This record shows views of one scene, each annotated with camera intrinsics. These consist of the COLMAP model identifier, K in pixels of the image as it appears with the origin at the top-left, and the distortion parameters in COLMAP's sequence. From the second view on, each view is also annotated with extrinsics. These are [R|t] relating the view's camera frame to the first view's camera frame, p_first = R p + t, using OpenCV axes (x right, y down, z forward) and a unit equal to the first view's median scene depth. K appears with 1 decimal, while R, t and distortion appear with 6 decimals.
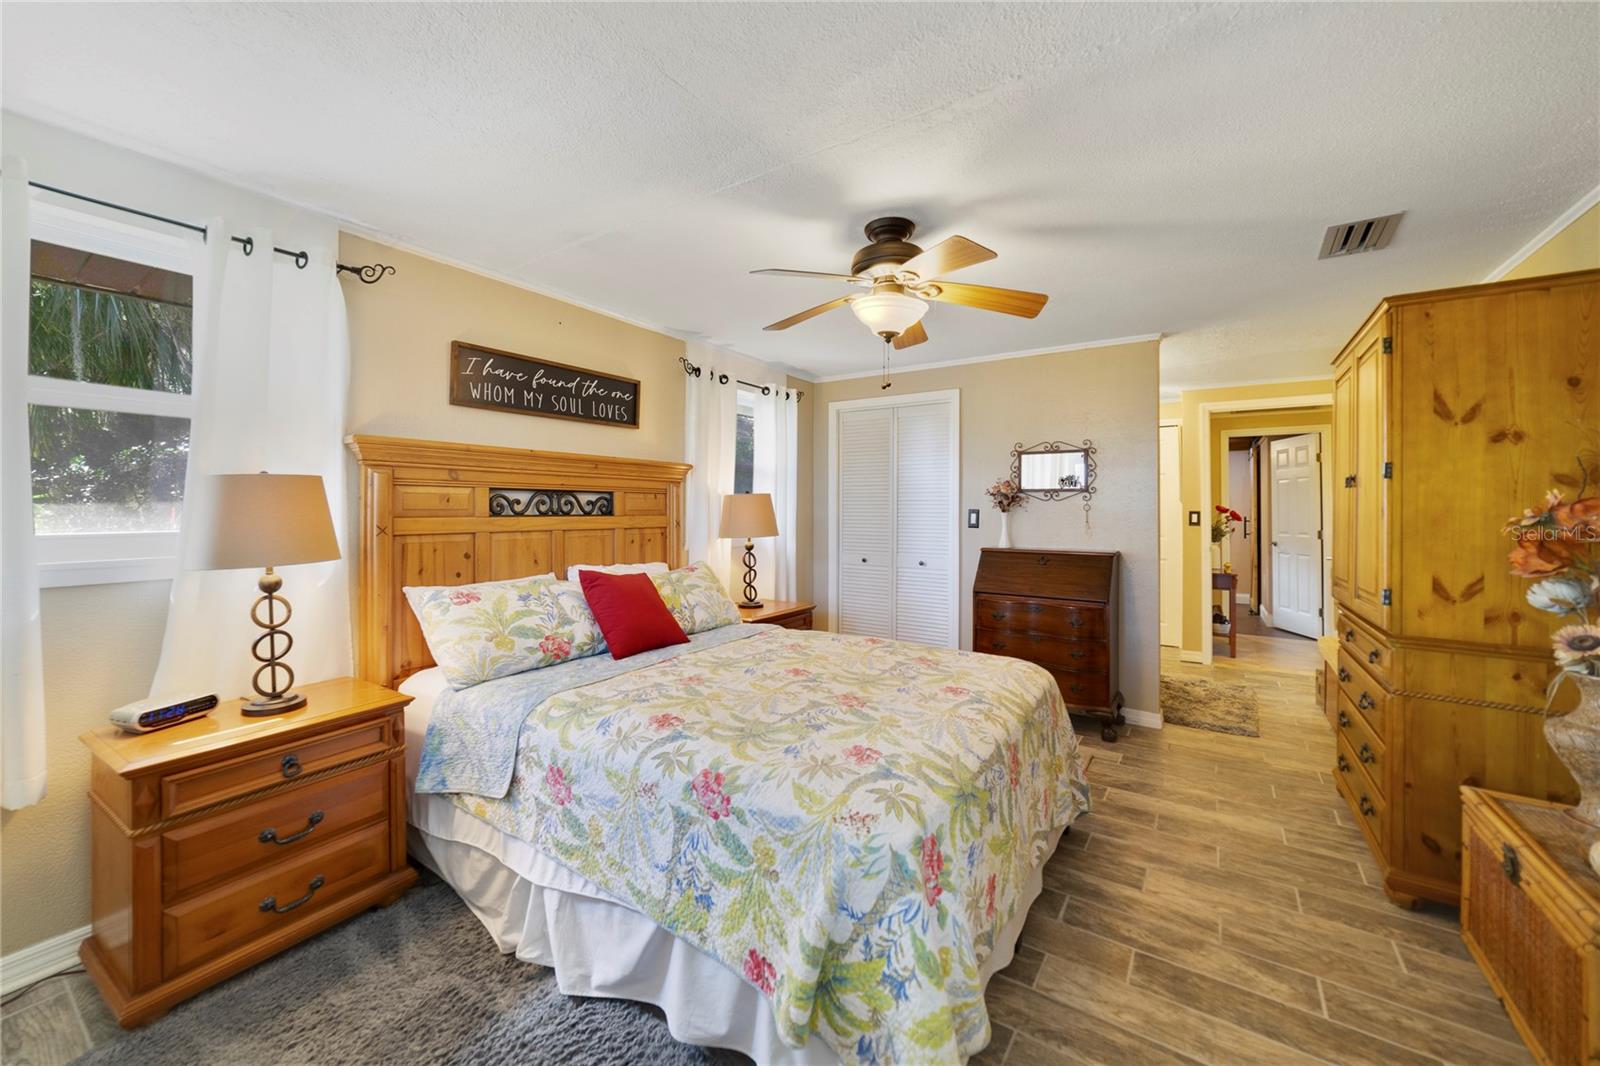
lens RADIAL K [[619.9, 0, 784.5], [0, 619.9, 520.9], [0, 0, 1]] dist [-0.013233, 0.005388]
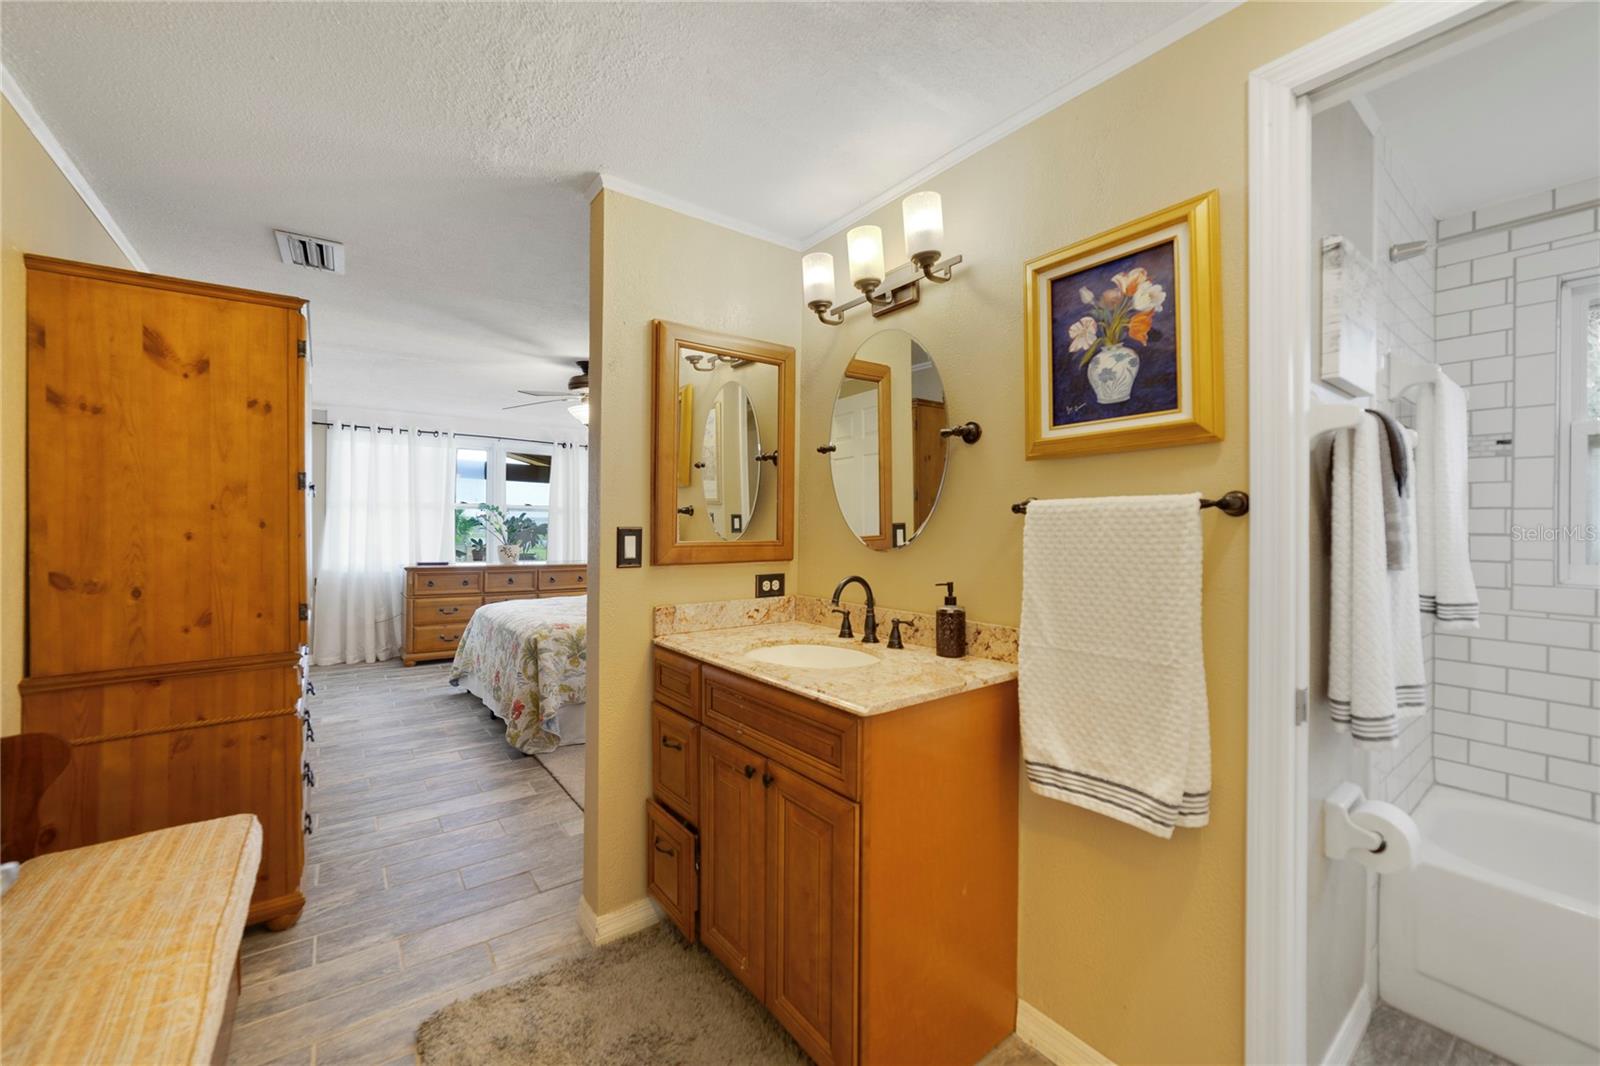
lens RADIAL K [[619.9, 0, 784.5], [0, 619.9, 520.9], [0, 0, 1]] dist [-0.013233, 0.005388]
pose [[-0.315725, -0.000412, -0.948851, 1.306262], [-0.011859, 0.999924, 0.003512, -0.037322], [0.948776, 0.012361, -0.315706, 1.624981]]
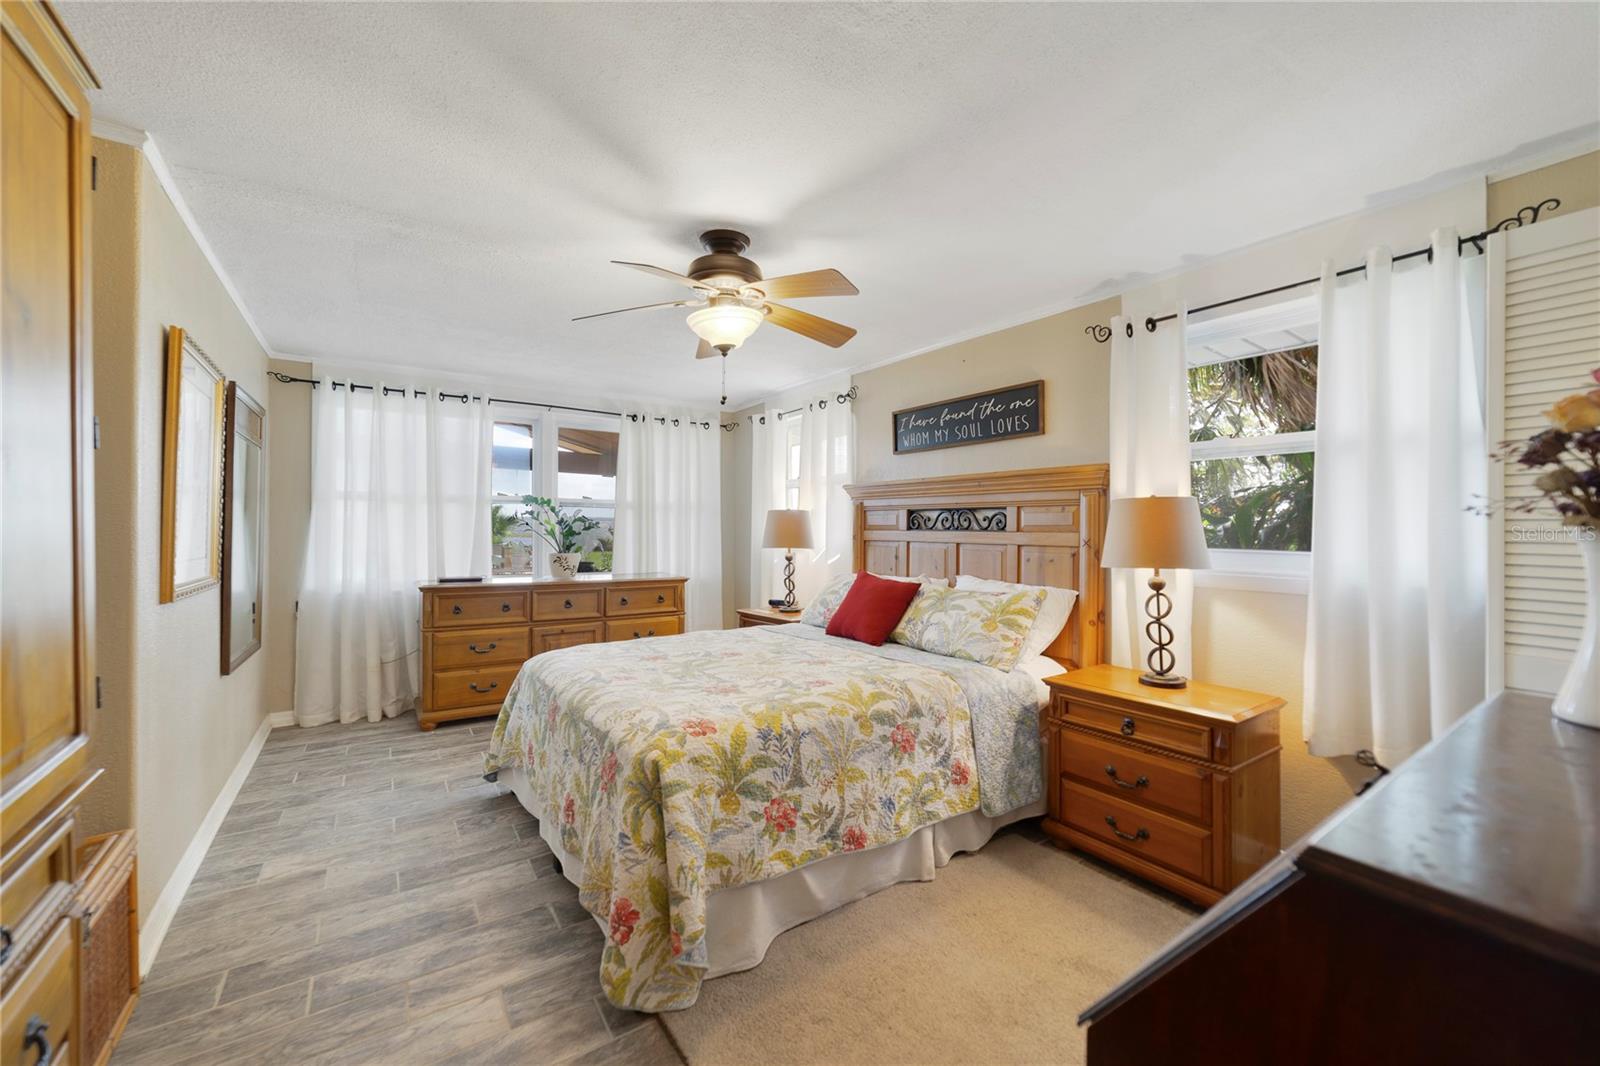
lens RADIAL K [[619.2, 0, 790.6], [0, 619.2, 525.7], [0, 0, 1]] dist [-0.008417, 0.000984]
pose [[-0.352262, 0.008267, -0.935865, 0.829920], [-0.010262, 0.999867, 0.012696, -0.028780], [0.935845, 0.014076, -0.352131, 1.124399]]
